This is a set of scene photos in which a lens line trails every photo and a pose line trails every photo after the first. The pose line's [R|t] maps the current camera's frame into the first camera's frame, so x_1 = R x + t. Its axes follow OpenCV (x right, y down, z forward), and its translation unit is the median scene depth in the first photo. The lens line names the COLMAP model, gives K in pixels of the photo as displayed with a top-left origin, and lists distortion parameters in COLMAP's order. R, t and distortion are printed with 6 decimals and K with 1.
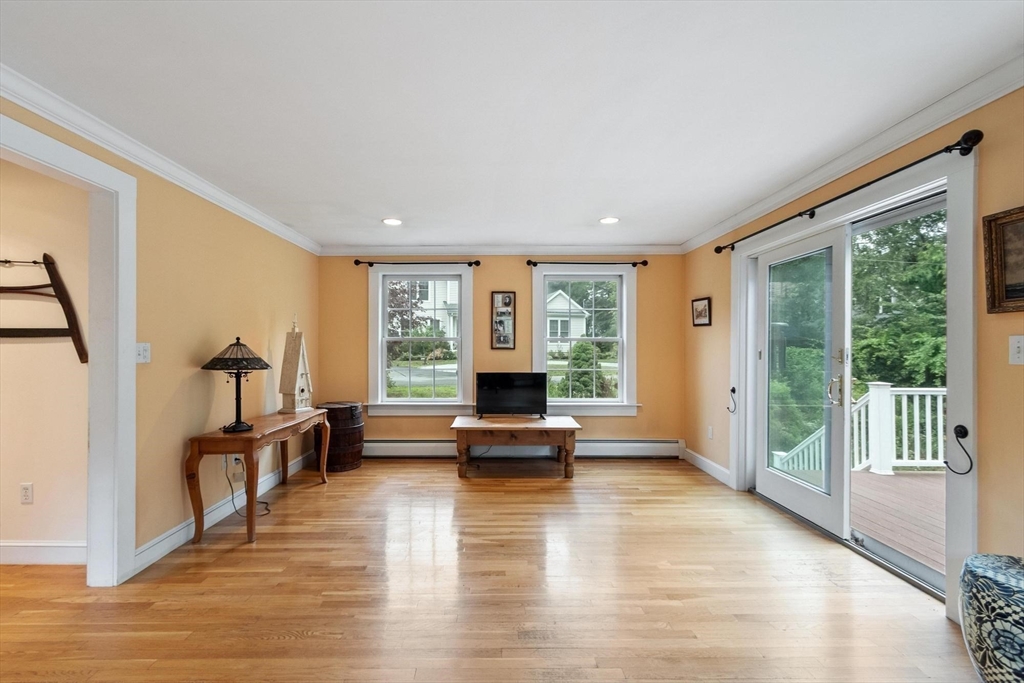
lens RADIAL K [[454.1, 0, 511.1], [0, 454.1, 342.4], [0, 0, 1]] dist [0.007345, -0.001117]
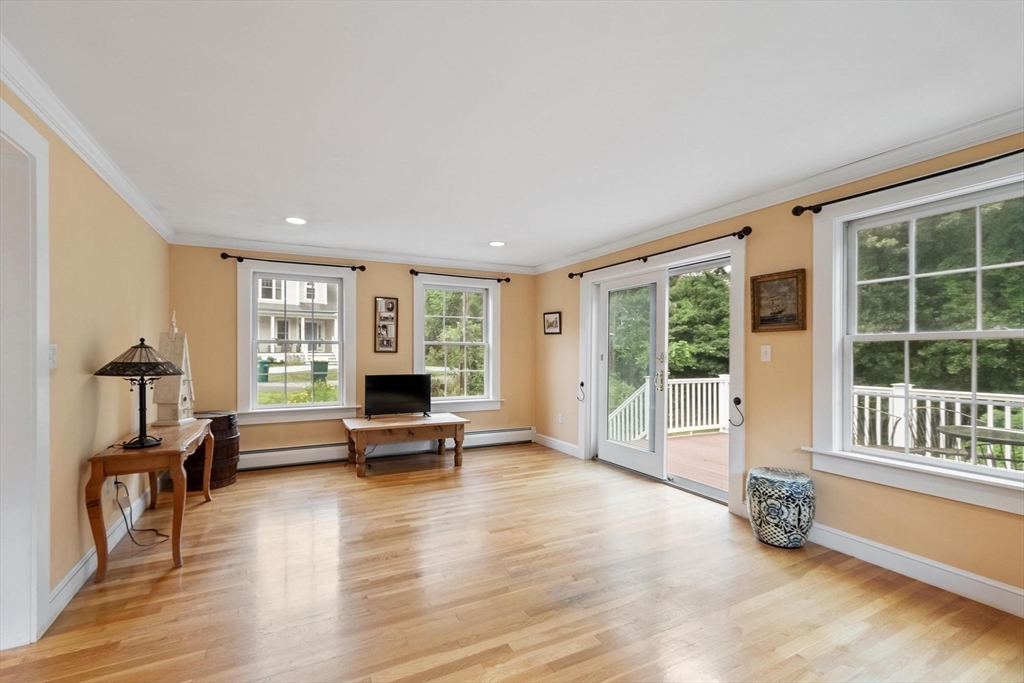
lens RADIAL K [[454.1, 0, 501.5], [0, 454.1, 349.1], [0, 0, 1]] dist [0.007345, -0.001117]
pose [[0.892802, 0.004584, 0.450426, -0.305556], [-0.007665, 0.999958, 0.005018, -0.000433], [-0.450384, -0.007933, 0.892800, -0.063518]]
